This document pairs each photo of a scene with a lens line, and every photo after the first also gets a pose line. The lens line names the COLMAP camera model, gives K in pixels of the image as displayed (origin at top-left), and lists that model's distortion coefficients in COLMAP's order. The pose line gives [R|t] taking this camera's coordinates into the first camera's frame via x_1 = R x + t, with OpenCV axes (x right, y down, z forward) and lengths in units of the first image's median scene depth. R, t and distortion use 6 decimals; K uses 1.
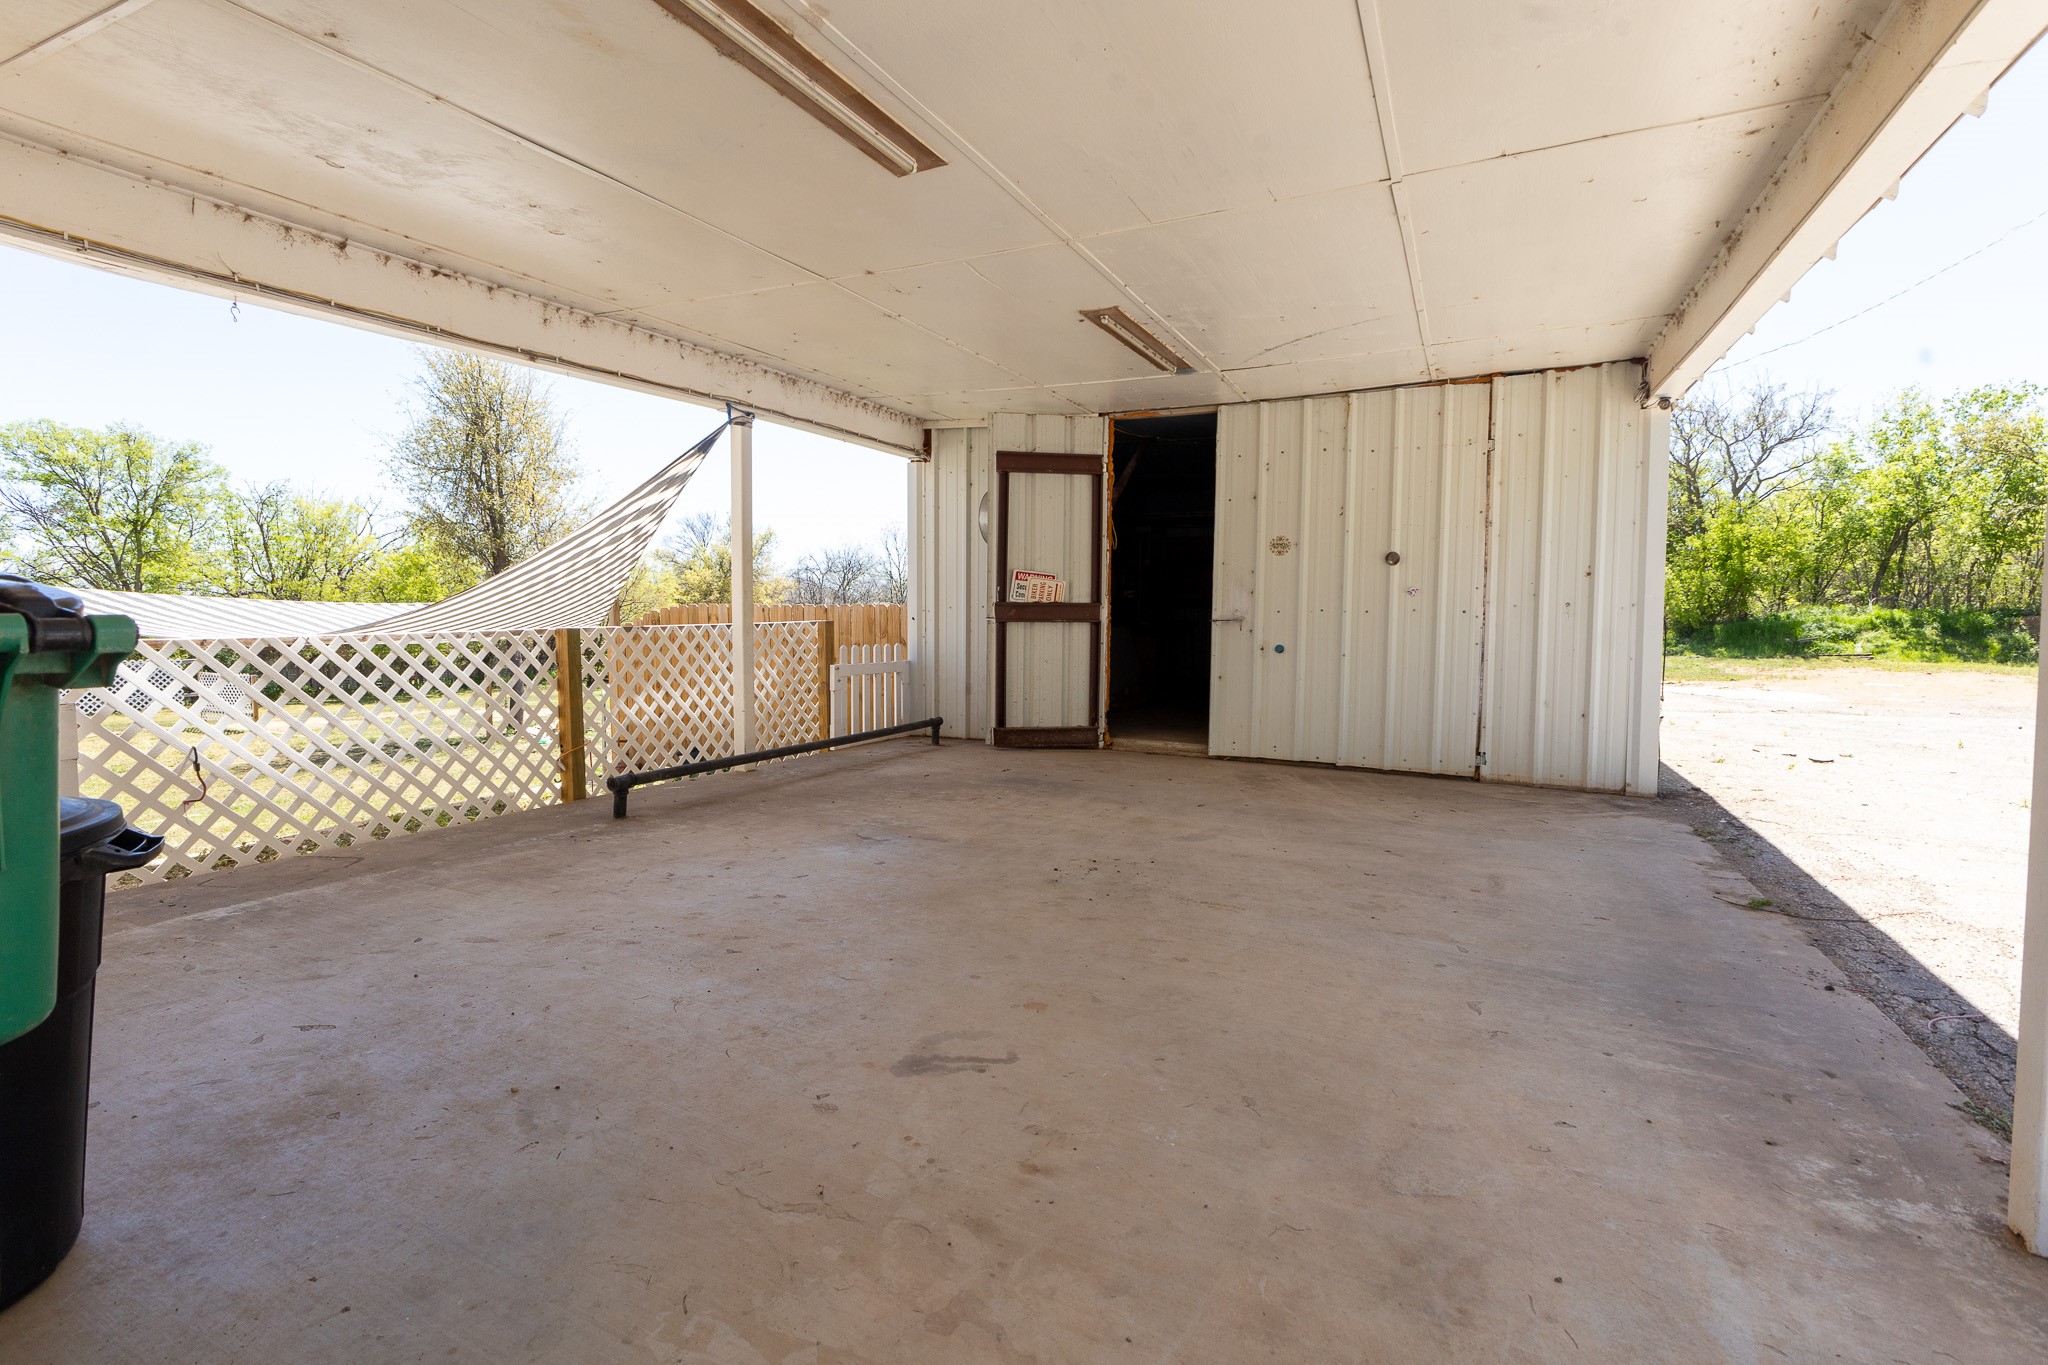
lens RADIAL K [[953.7, 0, 1024.5], [0, 953.7, 677.6], [0, 0, 1]] dist [0.001958, 0.000488]
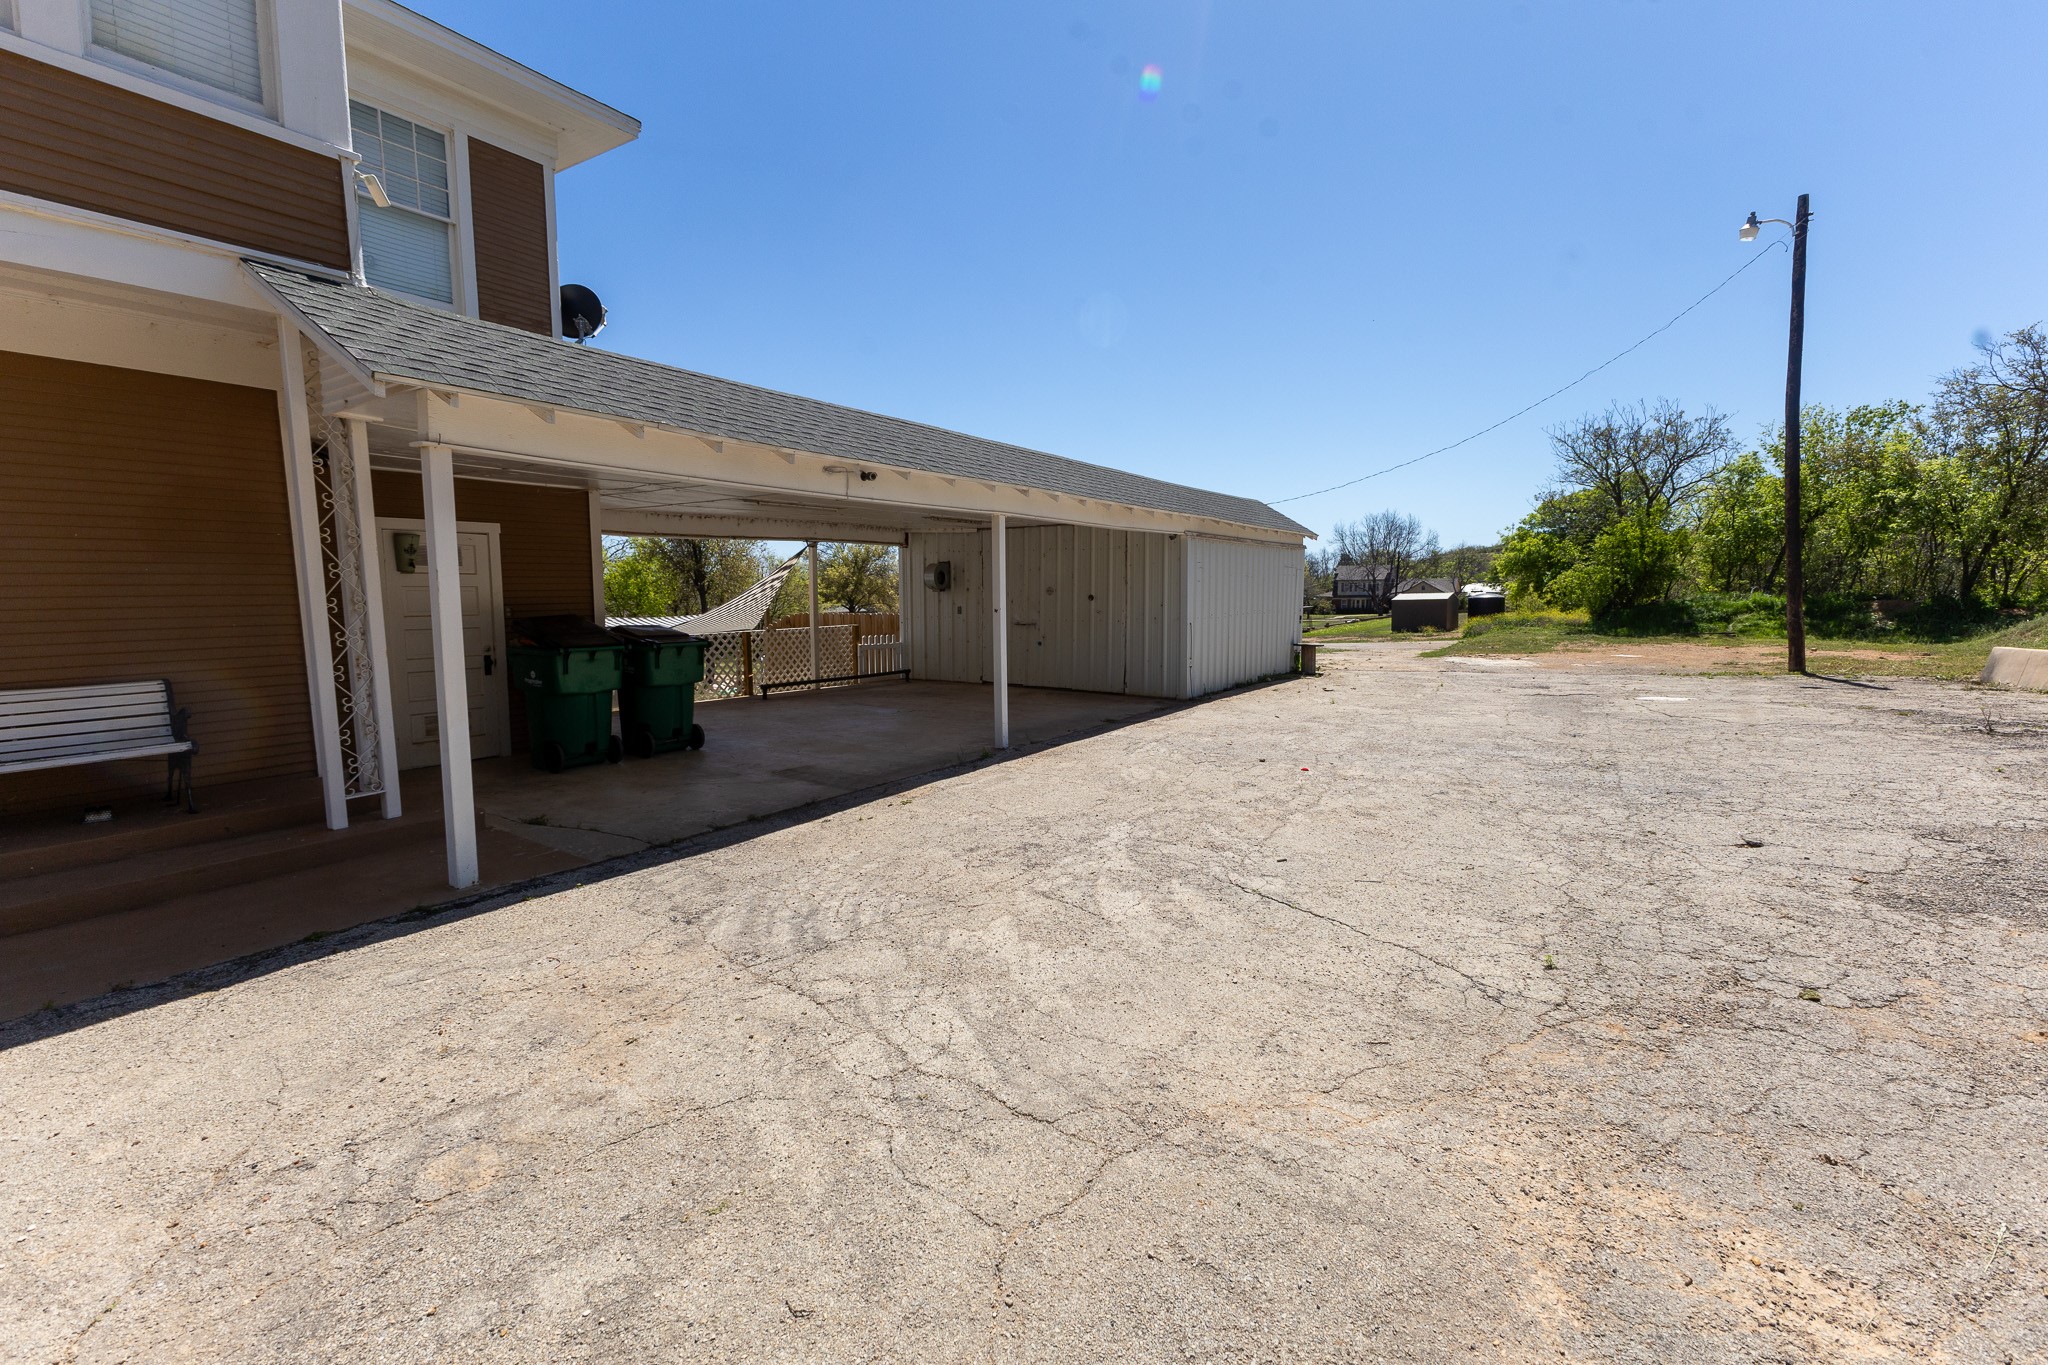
lens RADIAL K [[881.3, 0, 1027.5], [0, 881.3, 675.3], [0, 0, 1]] dist [0.014686, -0.001805]
pose [[0.991603, 0.002079, -0.129306, 0.414422], [0.001126, 0.999694, 0.024703, 0.006342], [0.129318, -0.024641, 0.991297, -0.901132]]
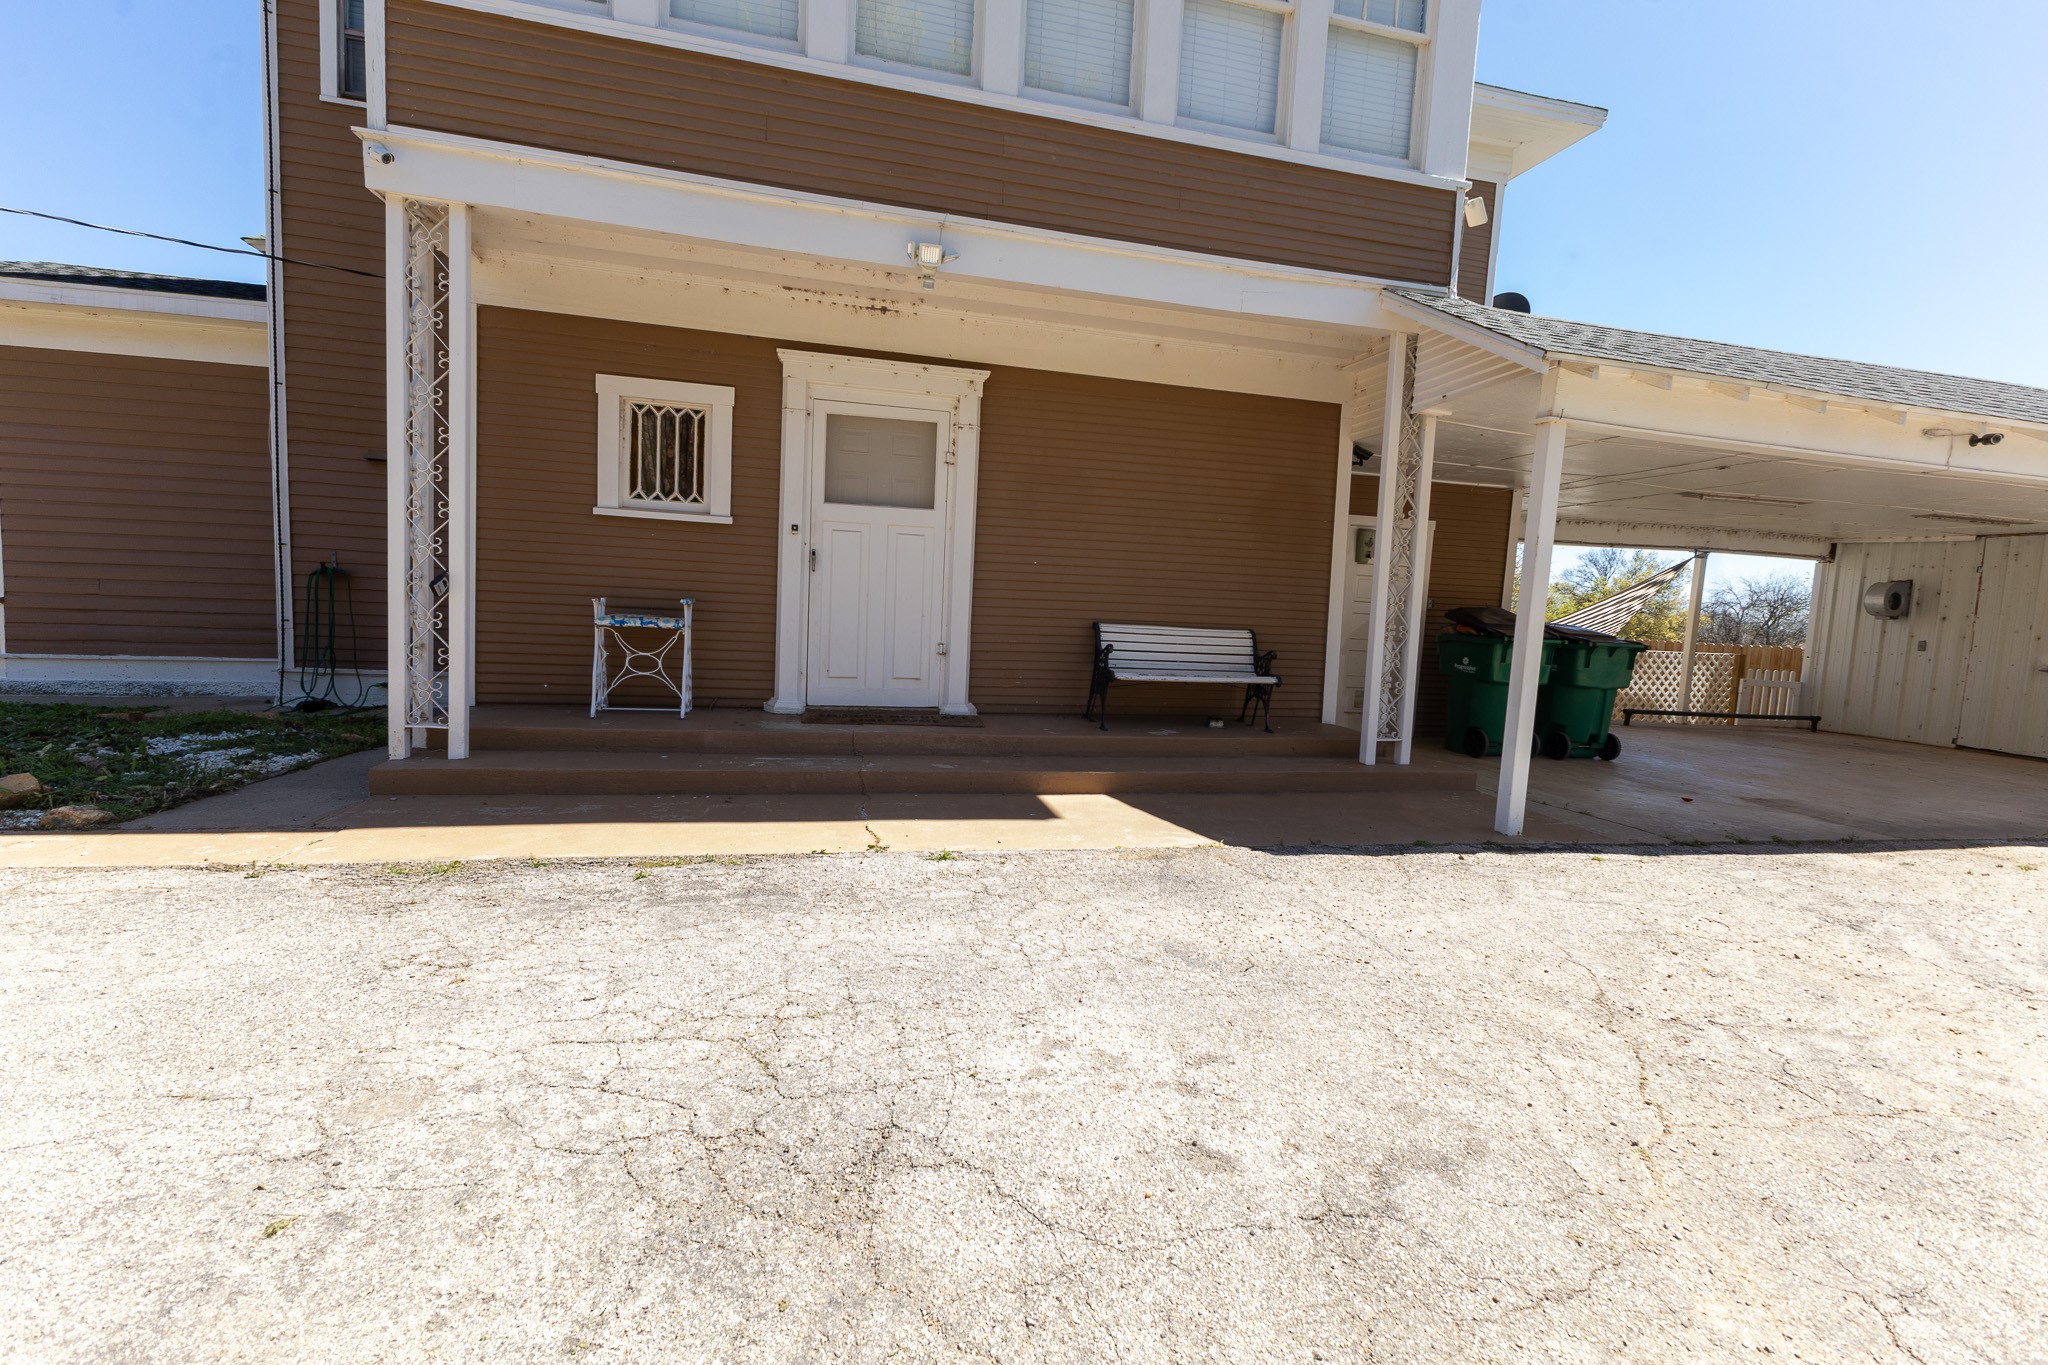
lens RADIAL K [[881.3, 0, 1025.6], [0, 881.3, 678.0], [0, 0, 1]] dist [0.014686, -0.001805]
pose [[0.632593, 0.090620, -0.769164, 0.219351], [-0.103934, 0.994081, 0.031639, 0.067468], [0.767479, 0.059927, 0.638267, -1.040456]]
